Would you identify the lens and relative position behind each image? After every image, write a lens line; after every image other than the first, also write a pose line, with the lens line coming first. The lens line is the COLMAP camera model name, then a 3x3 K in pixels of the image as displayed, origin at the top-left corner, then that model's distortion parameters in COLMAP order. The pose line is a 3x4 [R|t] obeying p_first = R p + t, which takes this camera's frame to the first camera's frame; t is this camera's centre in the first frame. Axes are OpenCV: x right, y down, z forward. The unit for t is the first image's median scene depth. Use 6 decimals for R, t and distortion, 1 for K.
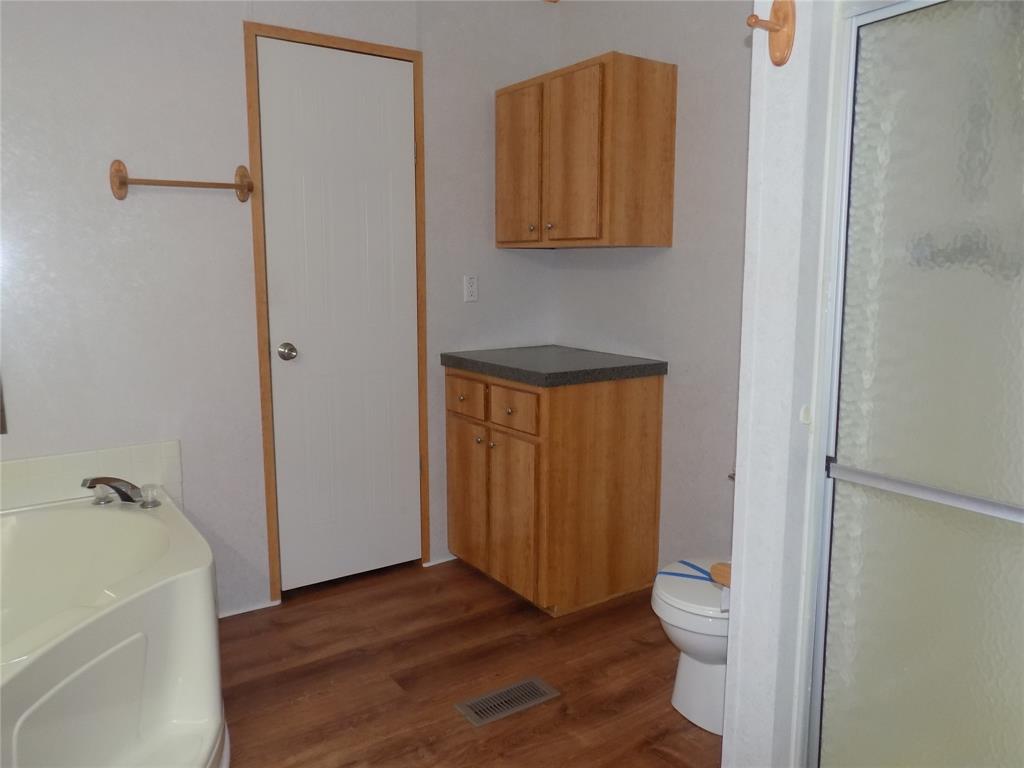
lens RADIAL K [[742.0, 0, 512.0], [0, 742.0, 384.0], [0, 0, 1]] dist [-0.057309, 0.049471]
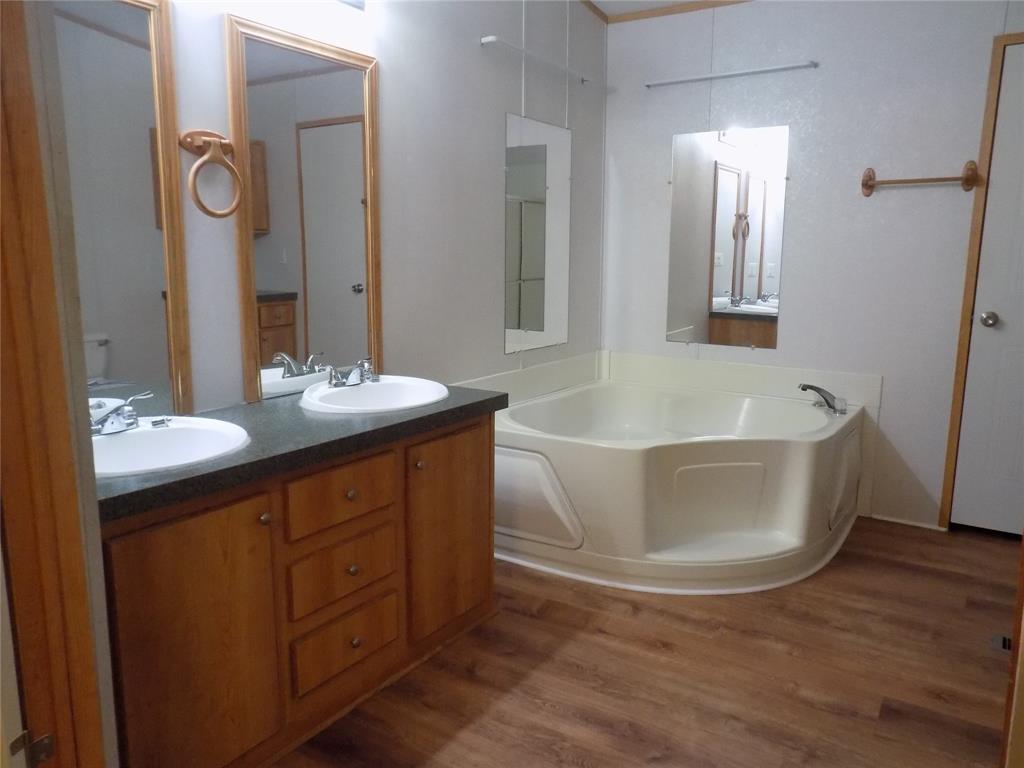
lens RADIAL K [[742.0, 0, 512.0], [0, 742.0, 384.0], [0, 0, 1]] dist [-0.057309, 0.049471]
pose [[0.346493, 0.159479, -0.924397, 0.540056], [-0.144570, 0.982747, 0.115356, 0.034573], [0.926845, 0.093670, 0.363571, -0.104228]]
